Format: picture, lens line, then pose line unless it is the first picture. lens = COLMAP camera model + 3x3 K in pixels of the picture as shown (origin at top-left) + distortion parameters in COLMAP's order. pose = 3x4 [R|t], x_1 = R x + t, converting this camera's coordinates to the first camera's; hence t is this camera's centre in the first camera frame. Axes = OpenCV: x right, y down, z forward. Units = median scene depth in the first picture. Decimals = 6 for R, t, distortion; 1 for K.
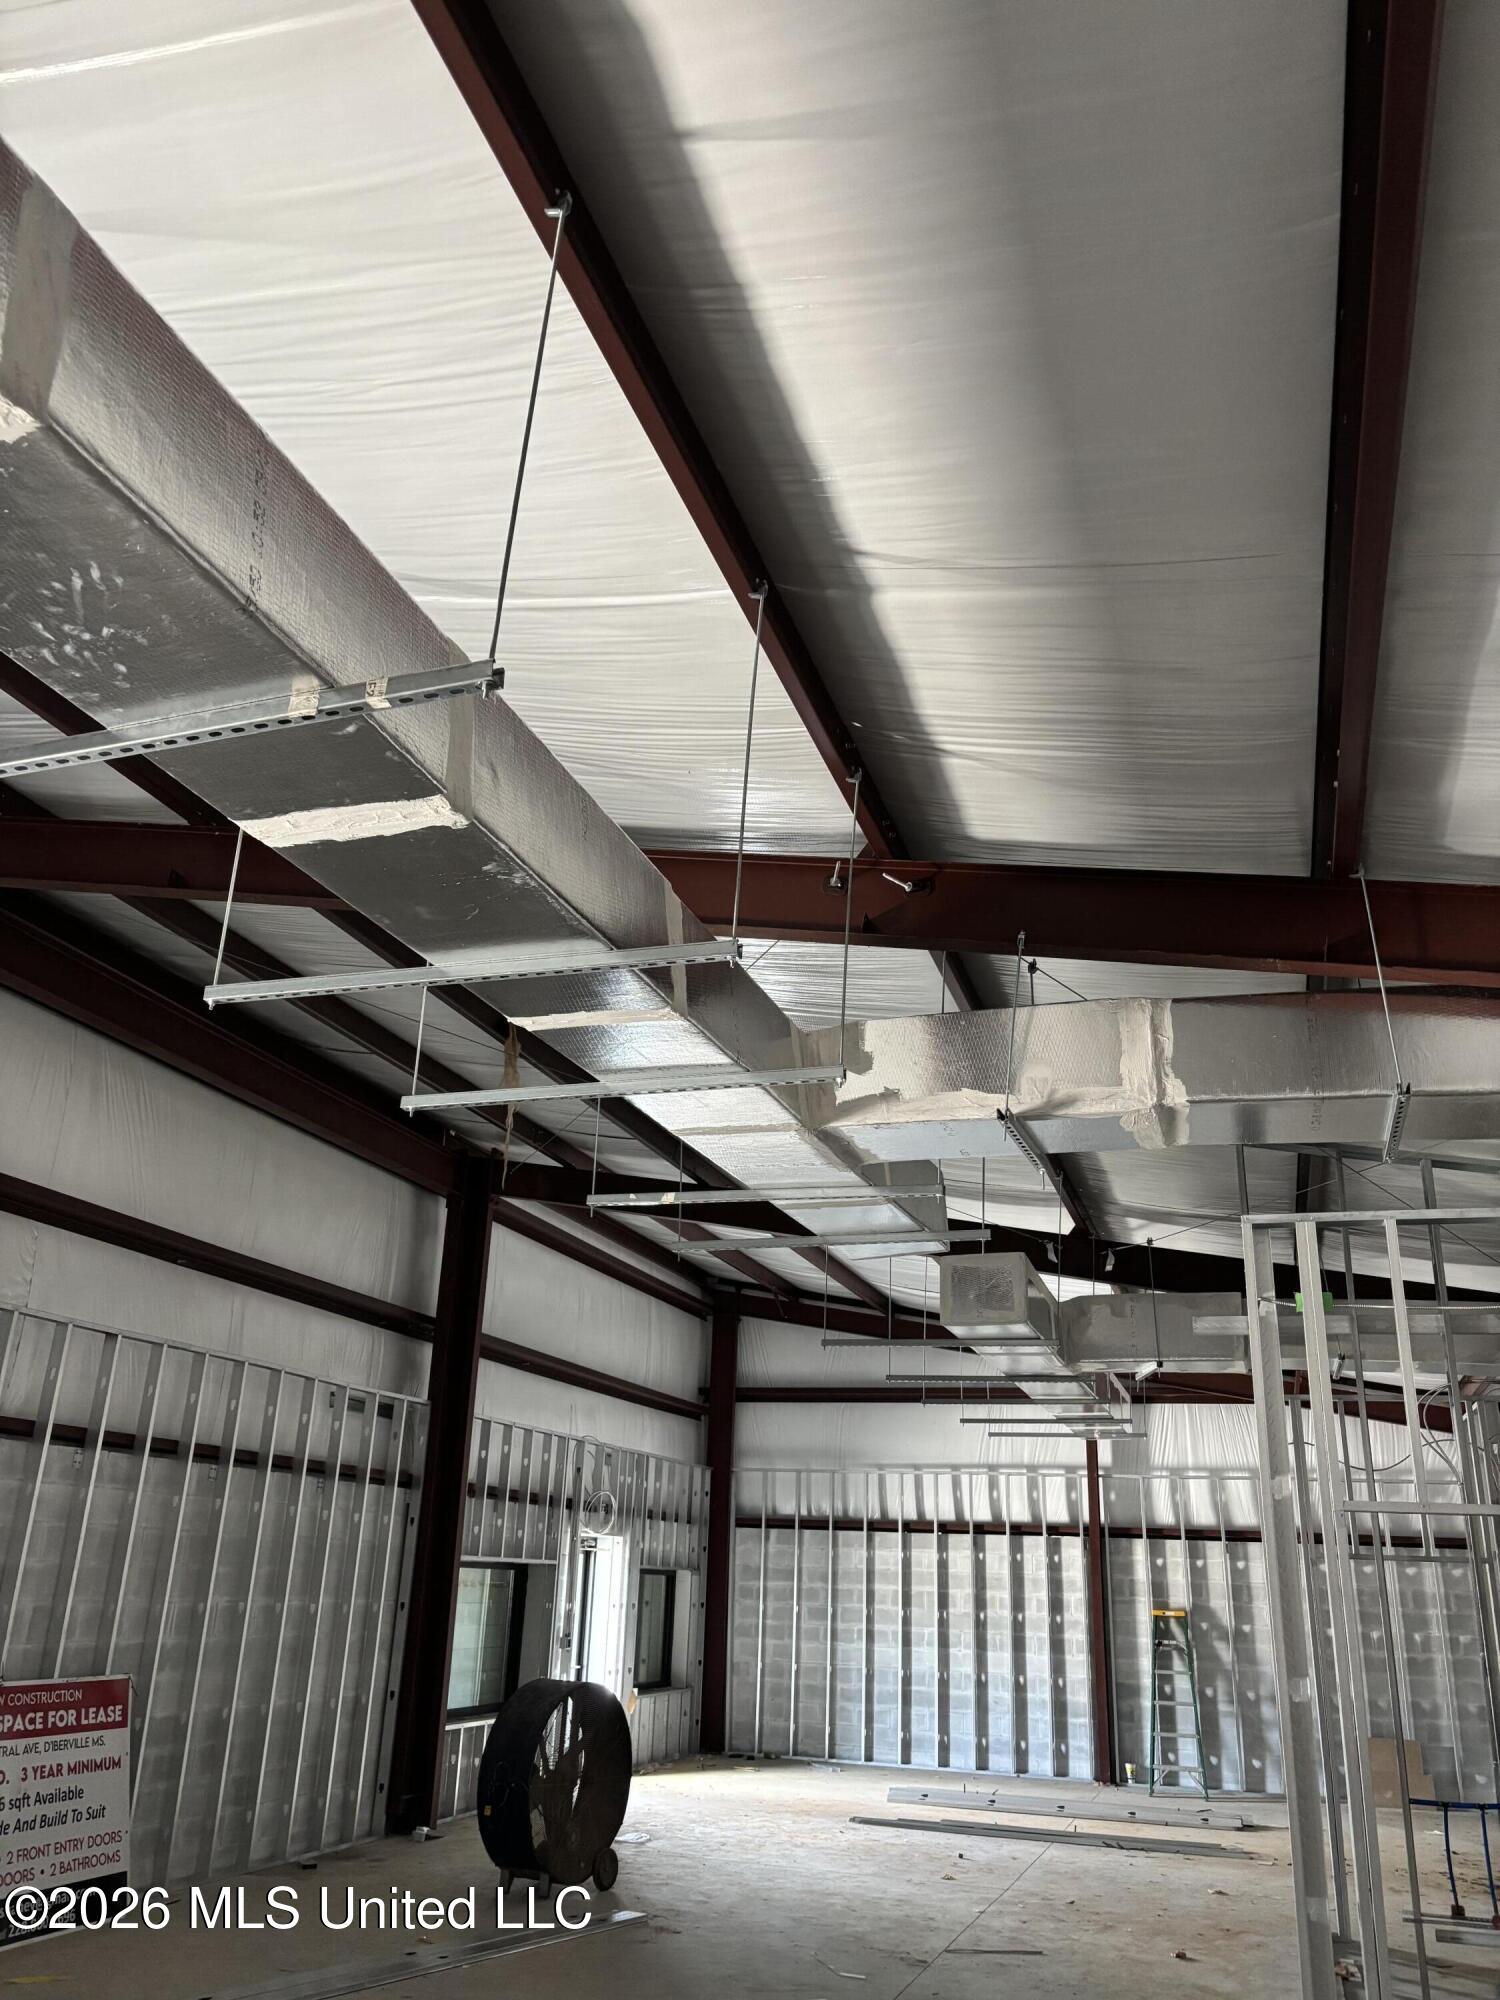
lens RADIAL K [[1501.2, 0, 758.3], [0, 1501.2, 1010.1], [0, 0, 1]] dist [0.049360, -0.044071]
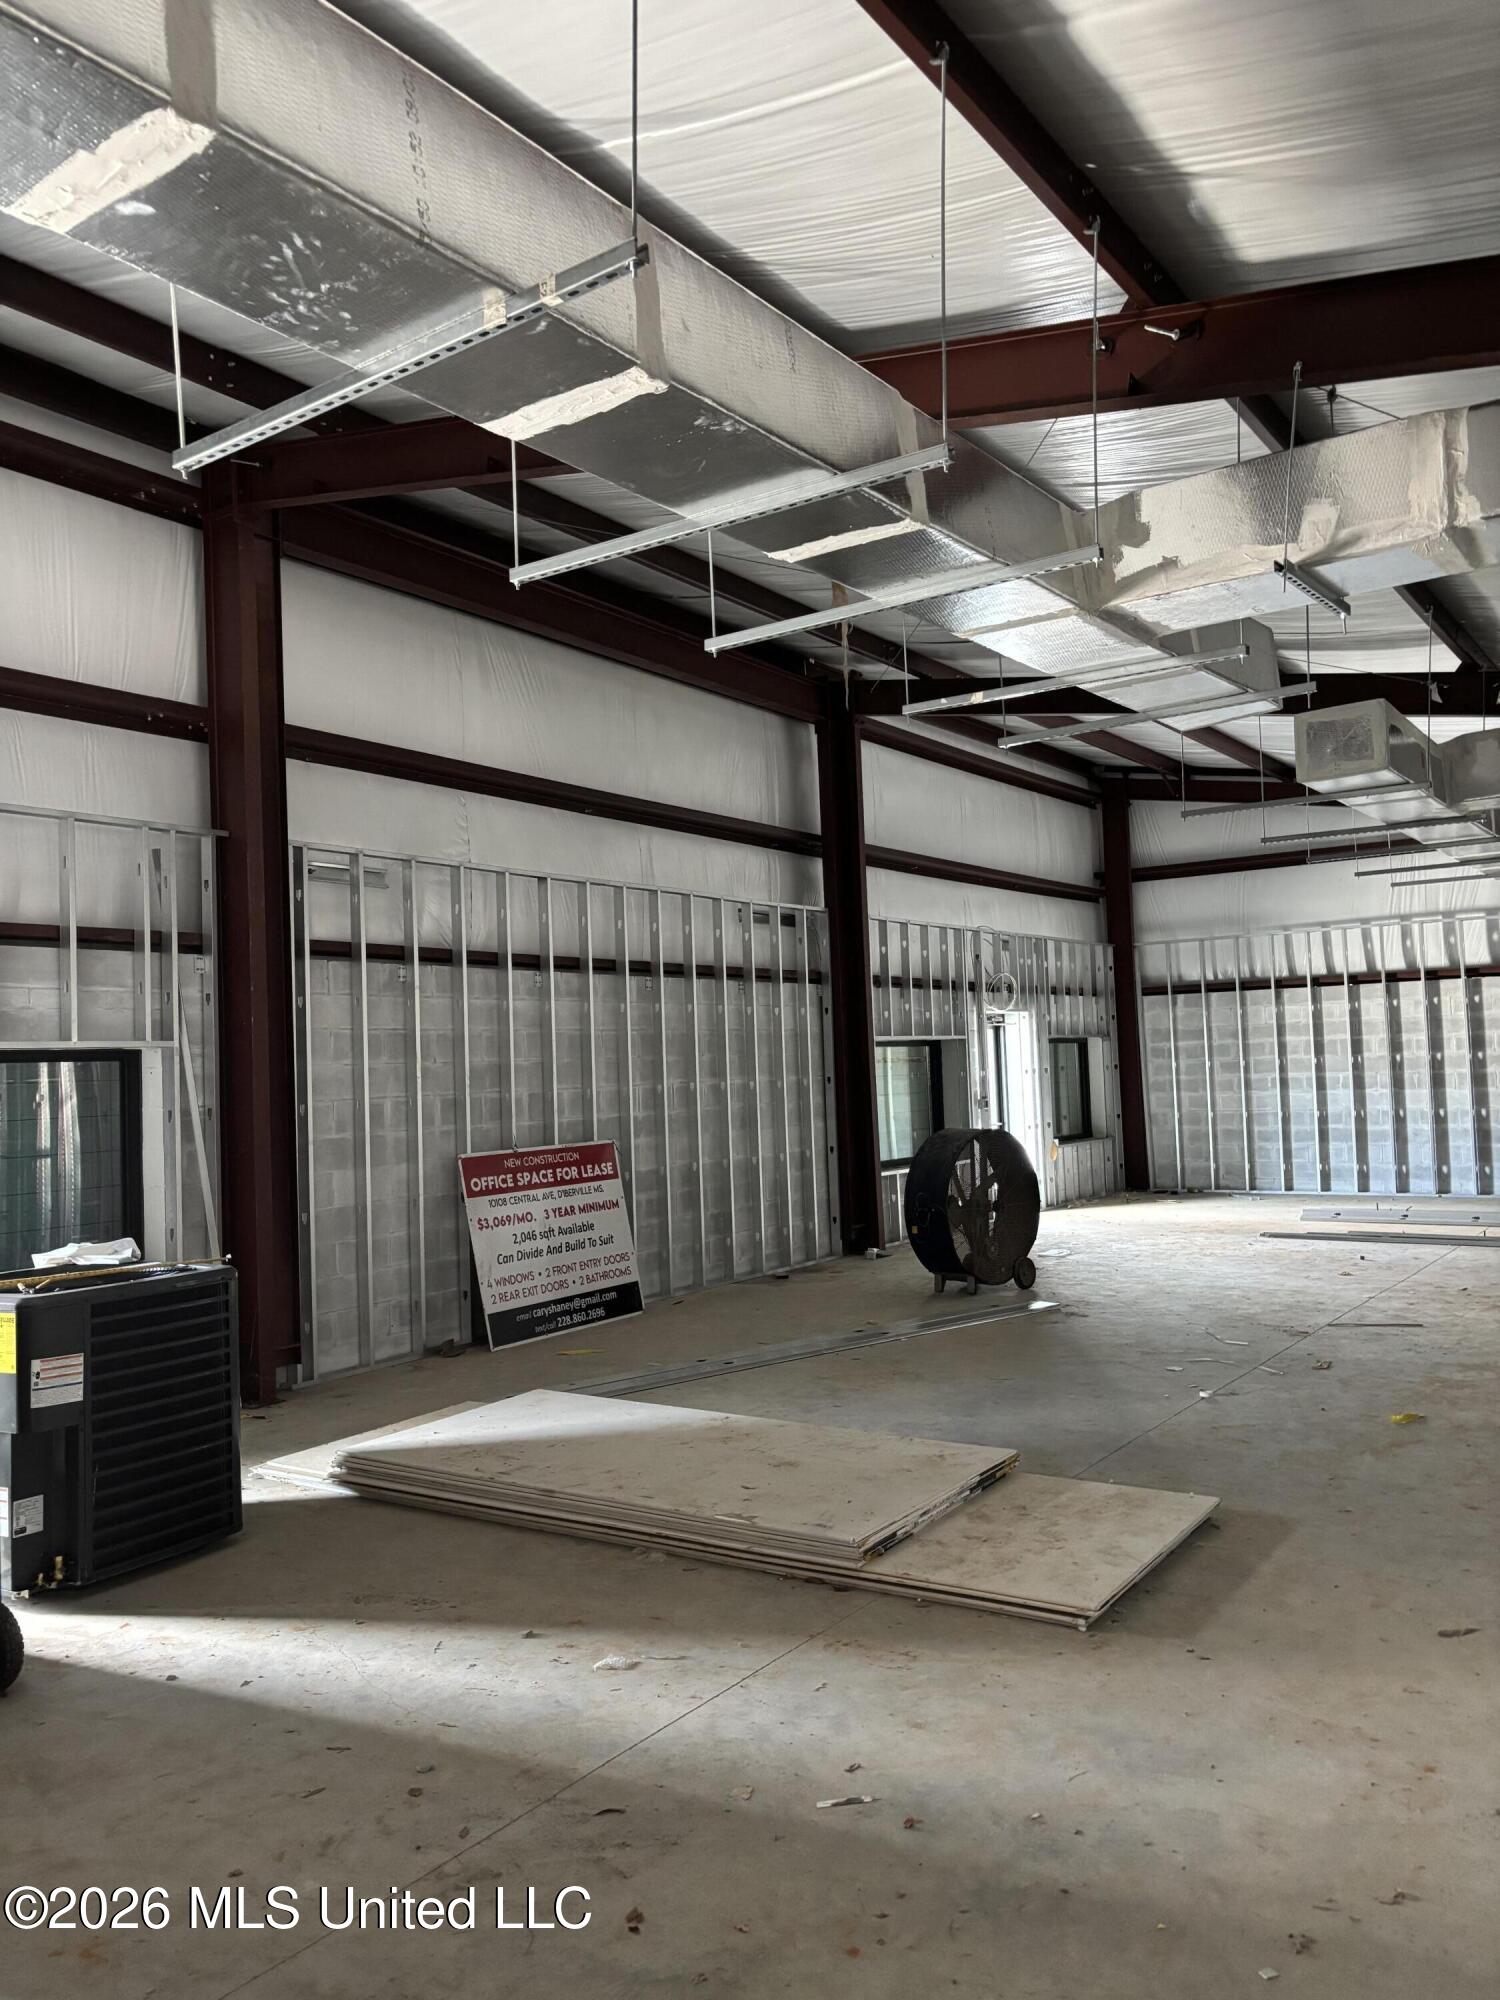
lens RADIAL K [[1501.2, 0, 753.9], [0, 1501.2, 988.1], [0, 0, 1]] dist [0.049360, -0.044071]
pose [[0.954839, -0.084283, -0.284917, 0.030348], [0.166933, 0.945446, 0.279760, -0.001397], [0.245795, -0.314688, 0.916819, -0.029251]]
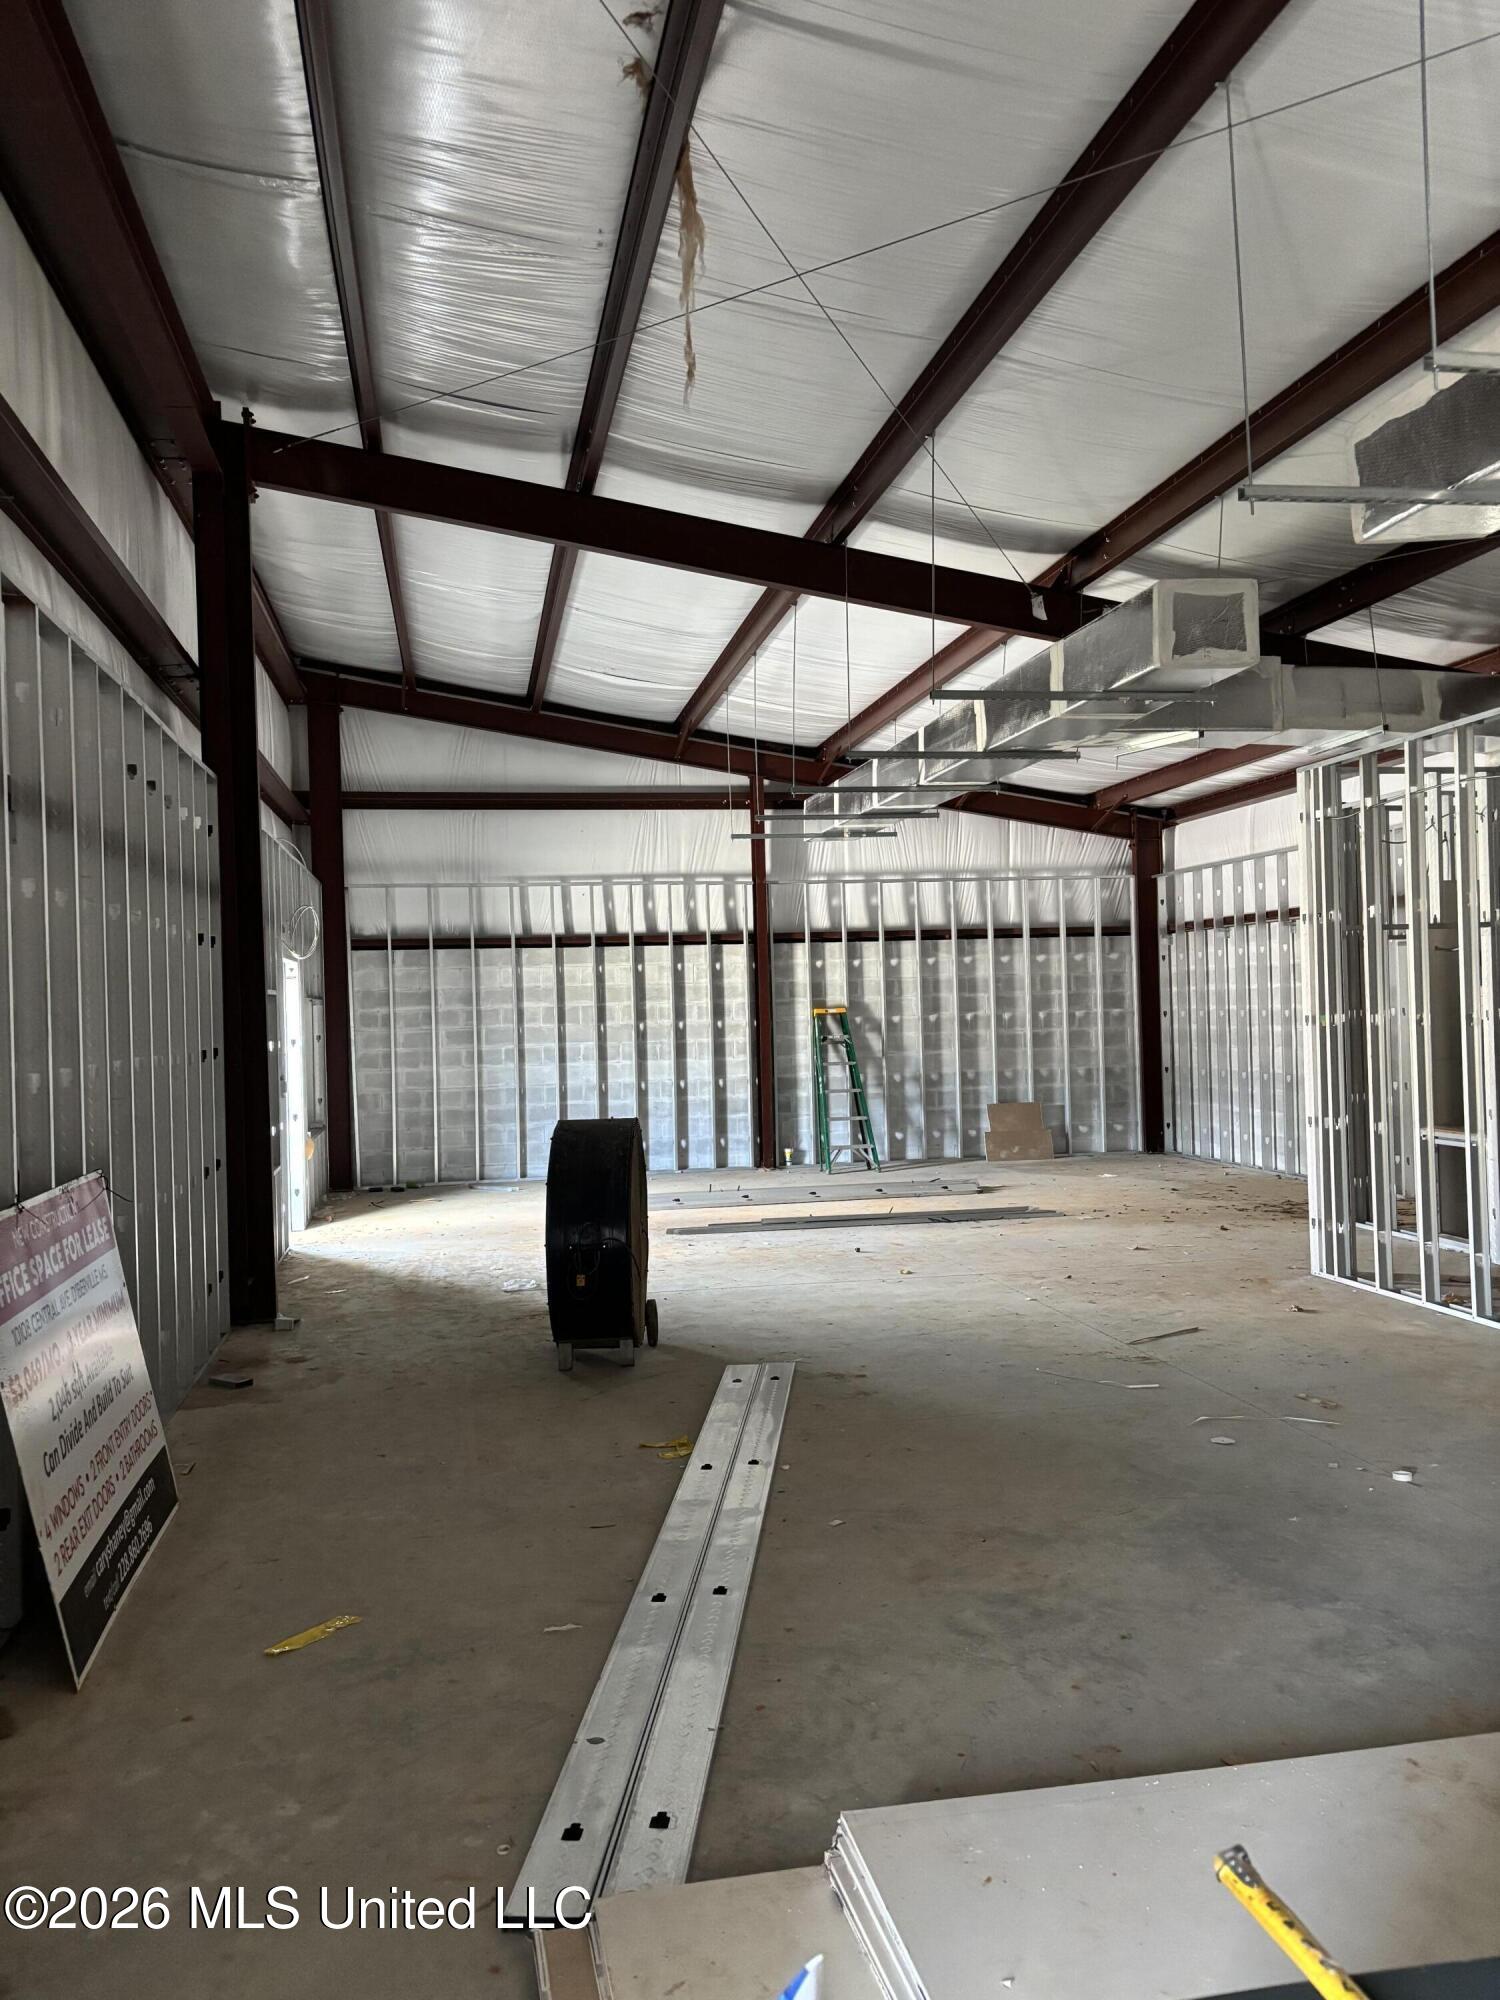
lens RADIAL K [[1501.2, 0, 745.7], [0, 1501.2, 999.2], [0, 0, 1]] dist [0.049360, -0.044071]
pose [[0.879605, -0.055772, 0.472425, -0.261930], [-0.113185, 0.940047, 0.321714, 0.082087], [-0.462045, -0.336452, 0.820557, 0.224494]]
